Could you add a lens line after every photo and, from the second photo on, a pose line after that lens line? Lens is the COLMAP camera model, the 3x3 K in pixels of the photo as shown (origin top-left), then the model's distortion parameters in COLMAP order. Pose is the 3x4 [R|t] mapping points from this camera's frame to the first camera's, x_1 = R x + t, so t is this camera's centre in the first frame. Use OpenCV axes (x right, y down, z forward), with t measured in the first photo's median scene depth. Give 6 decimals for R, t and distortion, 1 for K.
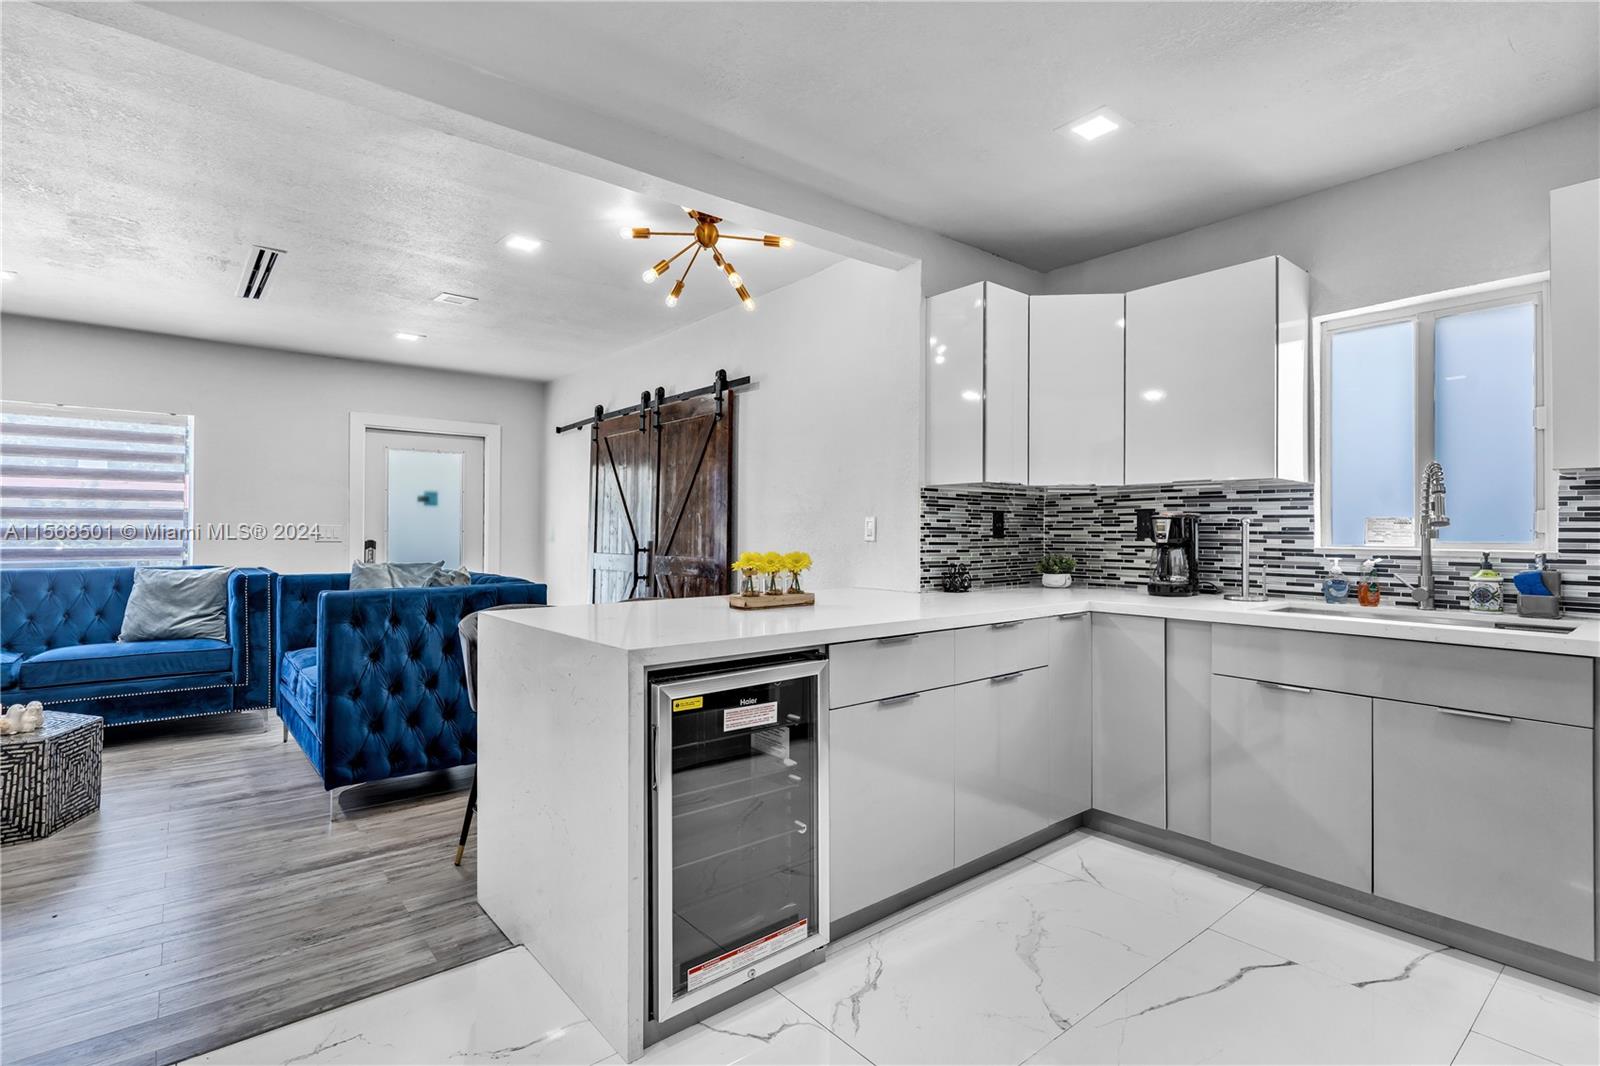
lens RADIAL K [[777.4, 0, 825.3], [0, 777.4, 547.3], [0, 0, 1]] dist [0.001159, 0.000001]
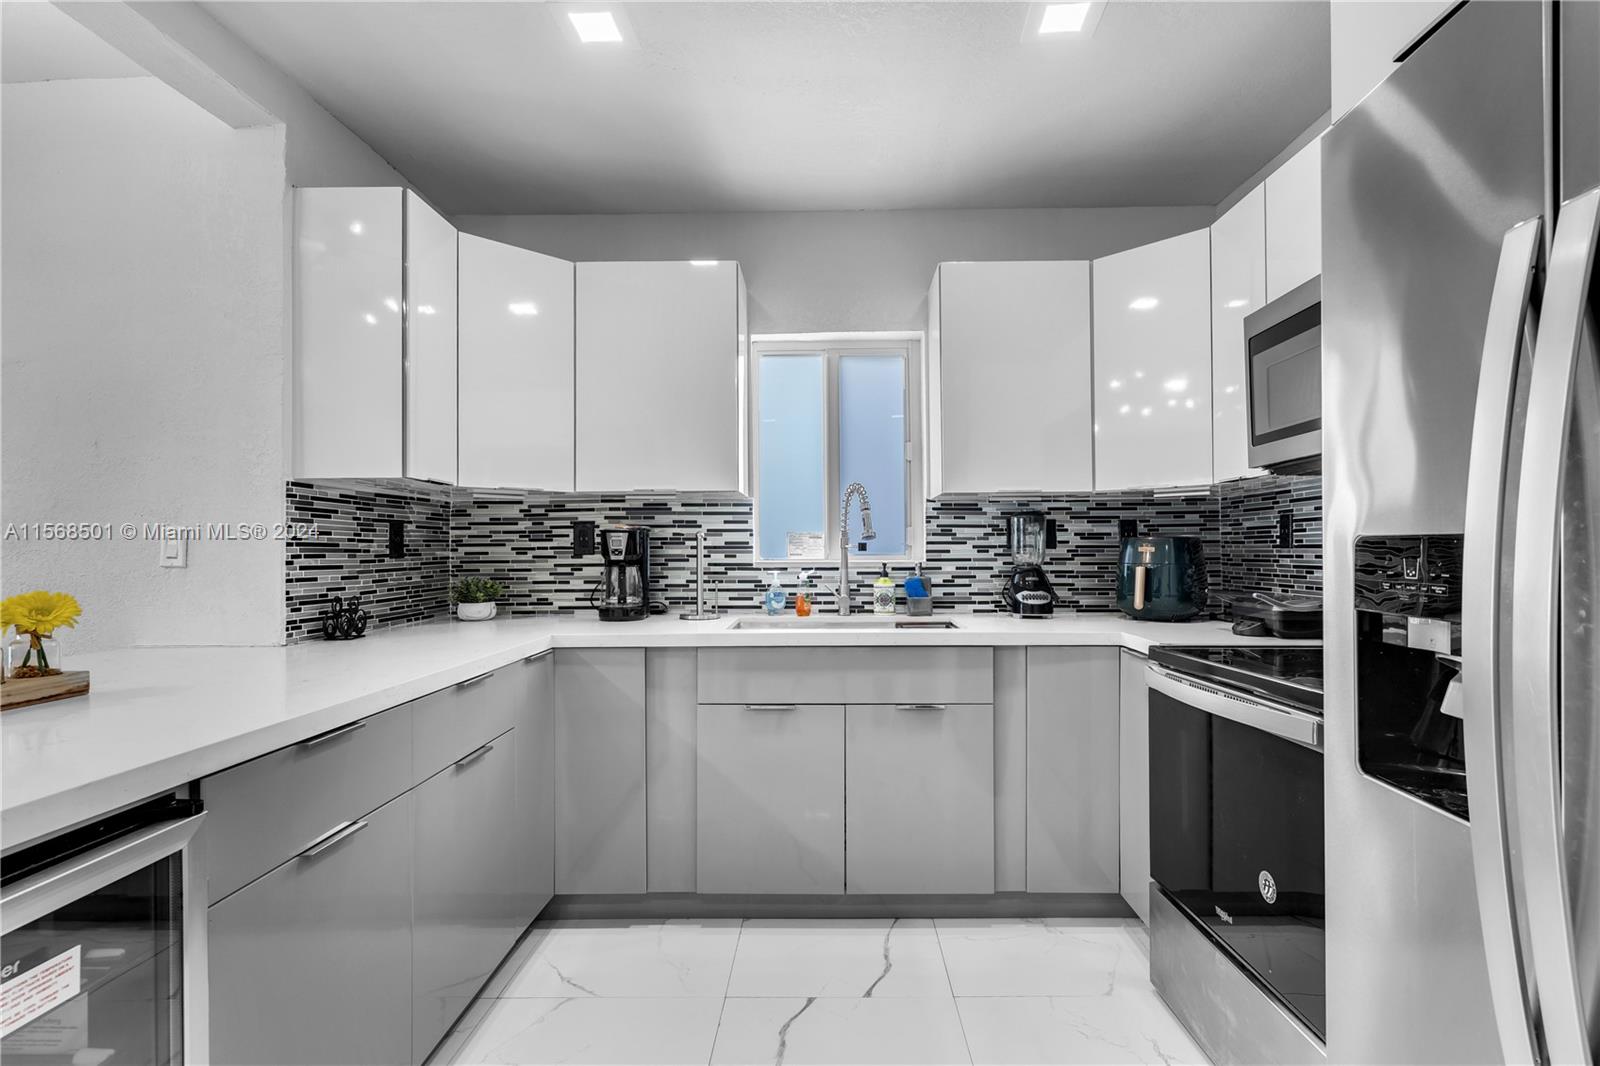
lens RADIAL K [[777.4, 0, 825.3], [0, 777.4, 547.3], [0, 0, 1]] dist [0.001159, 0.000001]
pose [[0.650837, -0.007427, 0.759181, -0.075028], [0.024334, 0.999642, -0.011082, -0.004447], [-0.758827, 0.025686, 0.650785, 0.251850]]
